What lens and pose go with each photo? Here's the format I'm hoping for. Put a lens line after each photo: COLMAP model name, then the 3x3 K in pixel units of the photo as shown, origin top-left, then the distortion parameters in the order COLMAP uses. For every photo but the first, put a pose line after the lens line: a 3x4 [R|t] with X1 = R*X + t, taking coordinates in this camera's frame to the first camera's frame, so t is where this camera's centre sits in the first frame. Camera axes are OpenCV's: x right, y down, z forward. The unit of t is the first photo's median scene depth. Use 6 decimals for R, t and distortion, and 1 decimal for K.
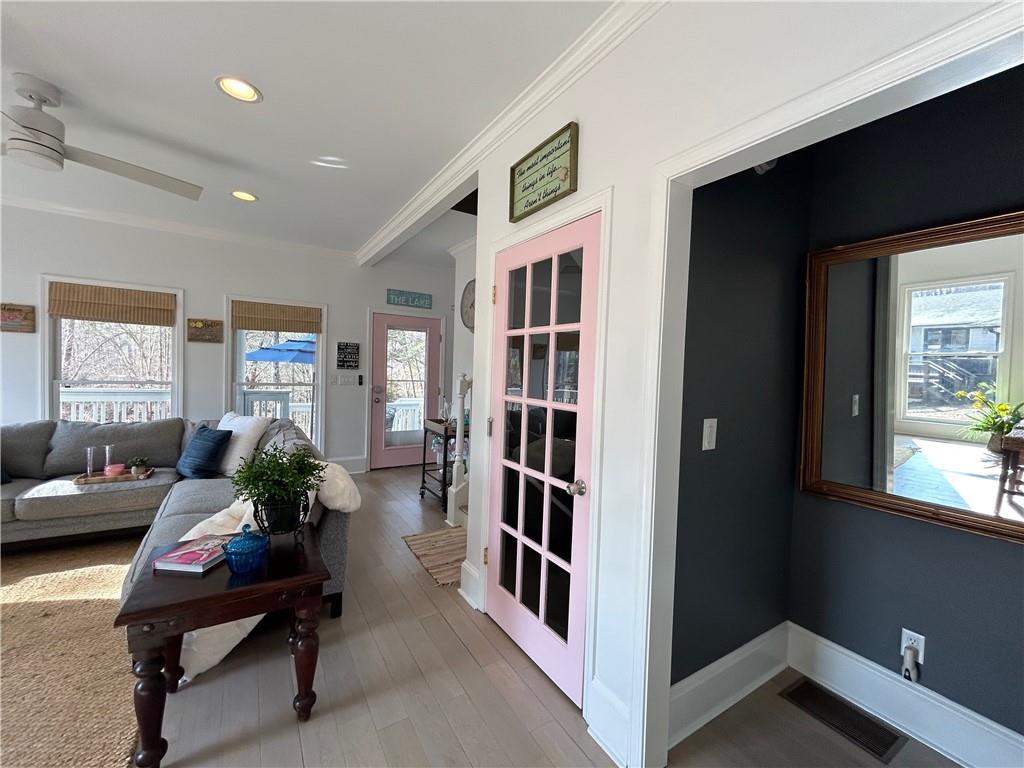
lens RADIAL K [[415.9, 0, 511.4], [0, 415.9, 382.9], [0, 0, 1]] dist [-0.000591, 0.001060]
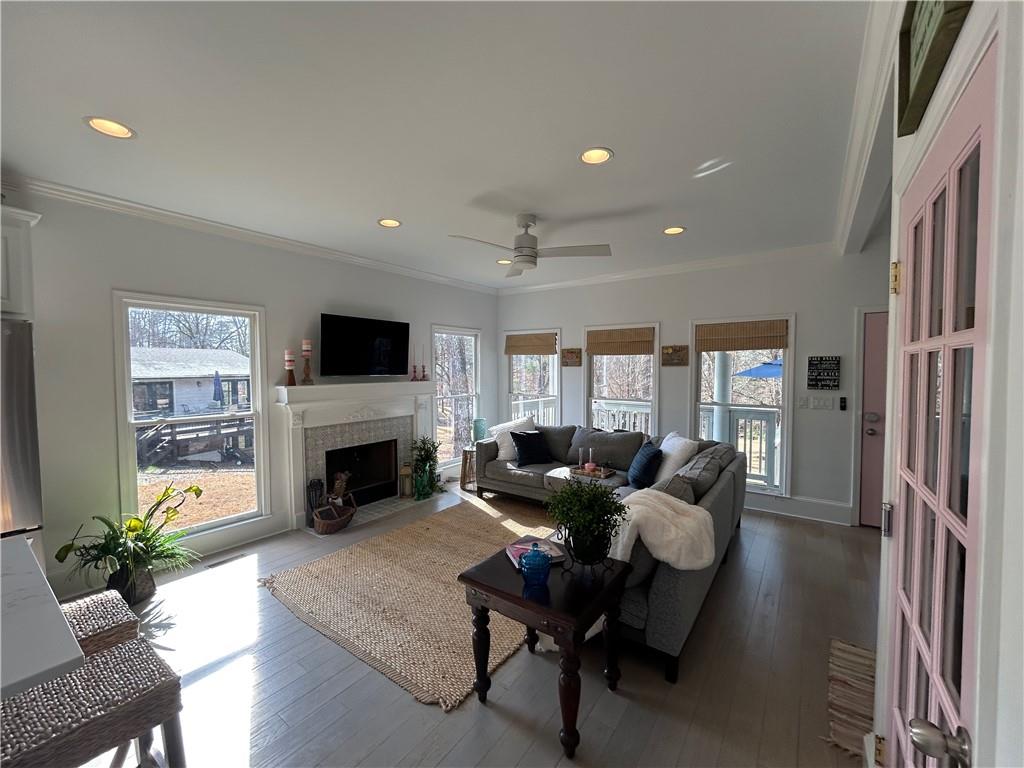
lens RADIAL K [[415.9, 0, 512.8], [0, 415.9, 383.4], [0, 0, 1]] dist [-0.000591, 0.001060]
pose [[0.374202, -0.002323, -0.927345, 0.193042], [-0.016192, 0.999828, -0.009039, -0.043407], [0.927206, 0.018398, 0.374100, 0.232602]]
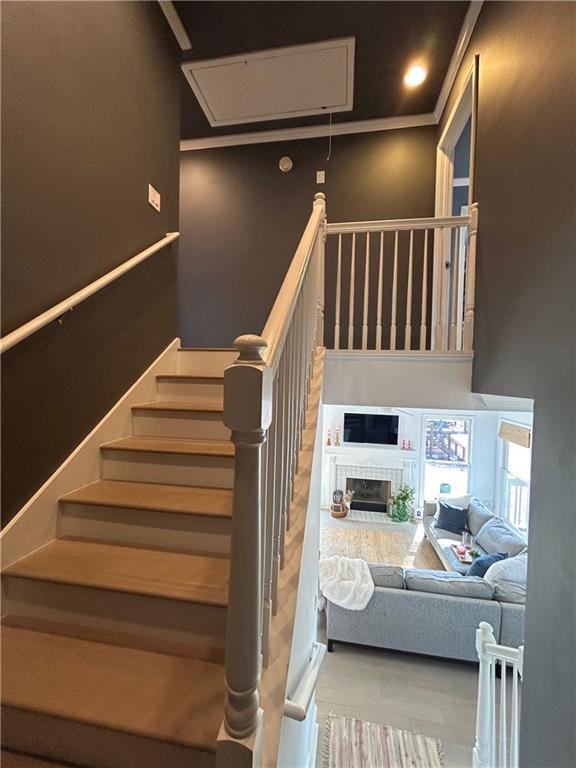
lens RADIAL K [[312.0, 0, 289.4], [0, 312.0, 385.6], [0, 0, 1]] dist [-0.000591, 0.001060]
pose [[-0.661689, -0.034182, -0.748999, 0.537783], [-0.073000, 0.997151, 0.018983, -0.432737], [0.746216, 0.067238, -0.662299, 1.184321]]
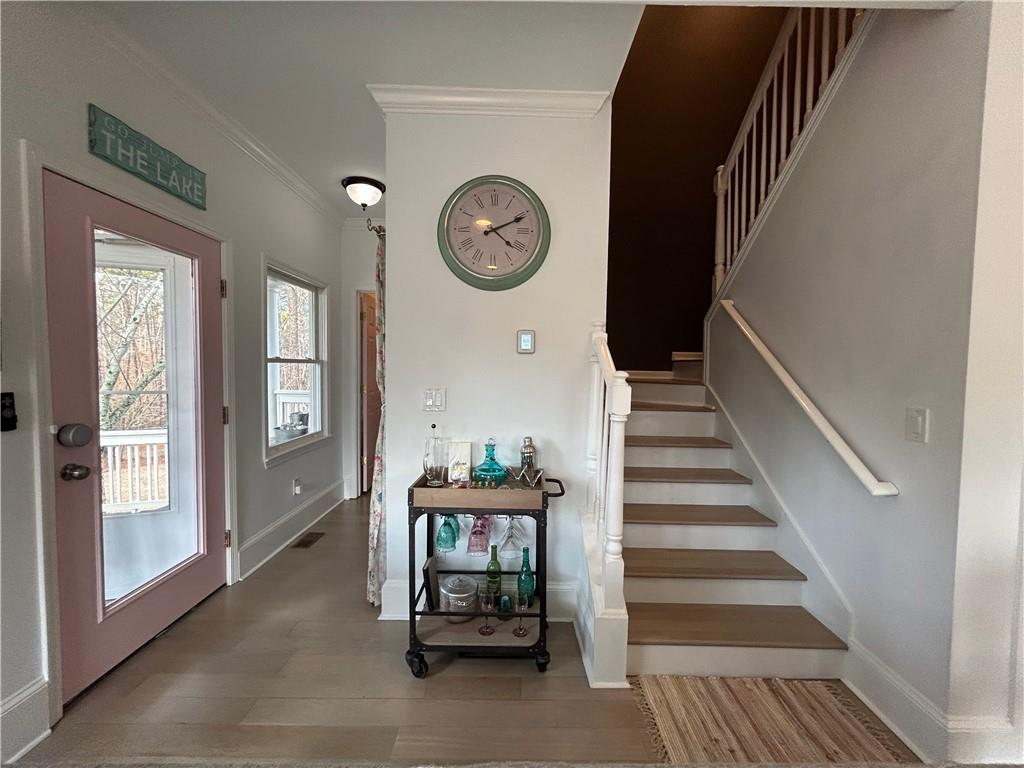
lens RADIAL K [[415.9, 0, 521.6], [0, 415.9, 383.1], [0, 0, 1]] dist [-0.000591, 0.001060]
pose [[0.531356, -0.063902, 0.844735, -0.652923], [0.034187, 0.997956, 0.053988, -0.043961], [-0.846459, 0.000192, 0.532454, 0.927189]]
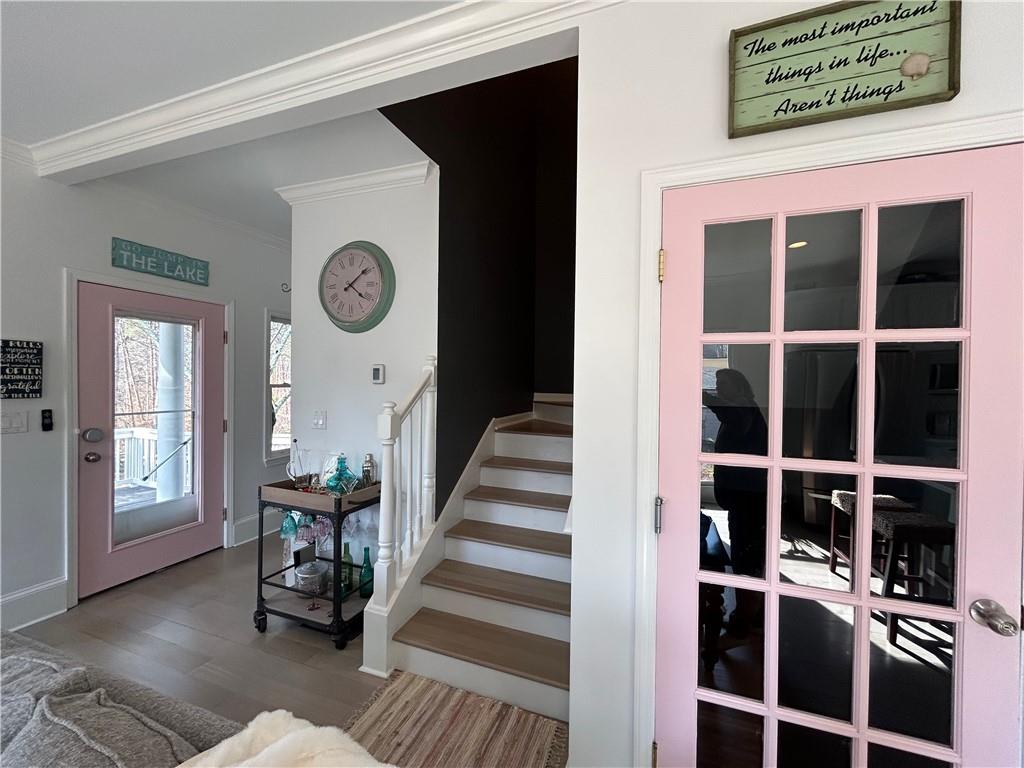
lens RADIAL K [[415.9, 0, 513.5], [0, 415.9, 381.8], [0, 0, 1]] dist [-0.000591, 0.001060]
pose [[0.794136, -0.028350, 0.607078, -0.363248], [0.036323, 0.999340, -0.000848, -0.048180], [-0.606653, 0.022724, 0.794642, 0.484172]]
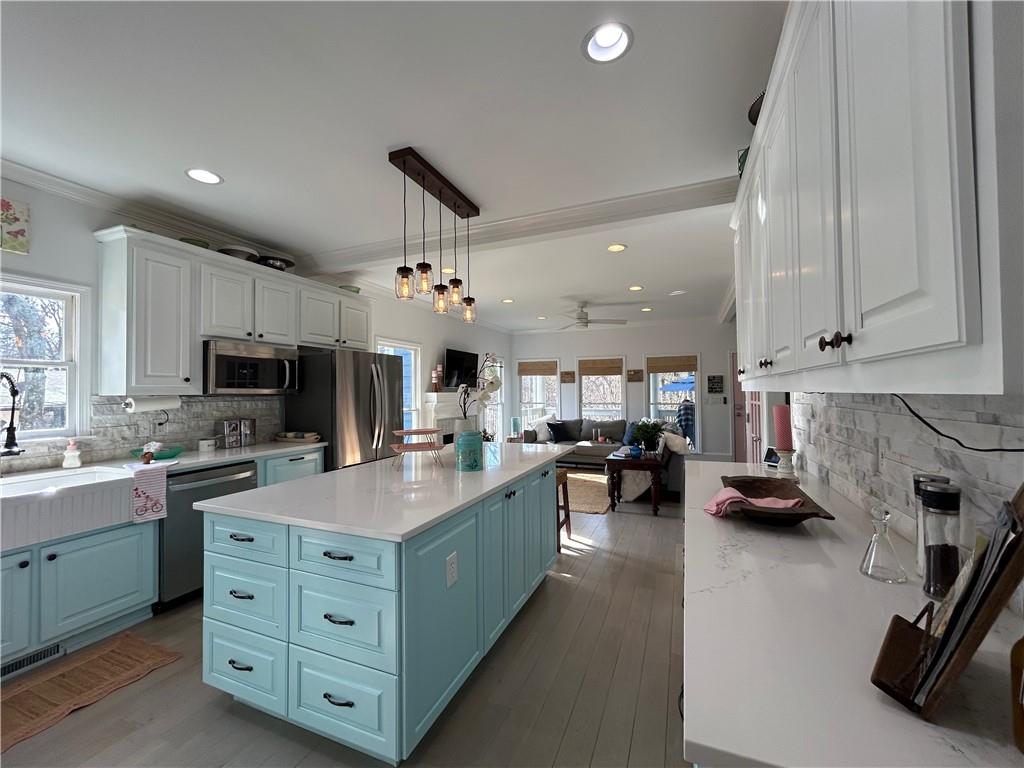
lens RADIAL K [[415.9, 0, 511.2], [0, 415.9, 384.8], [0, 0, 1]] dist [-0.000591, 0.001060]
pose [[0.572993, -0.056872, -0.817585, 0.639749], [0.002094, 0.997688, -0.067932, 0.057428], [0.819558, 0.037212, 0.571787, -0.713463]]
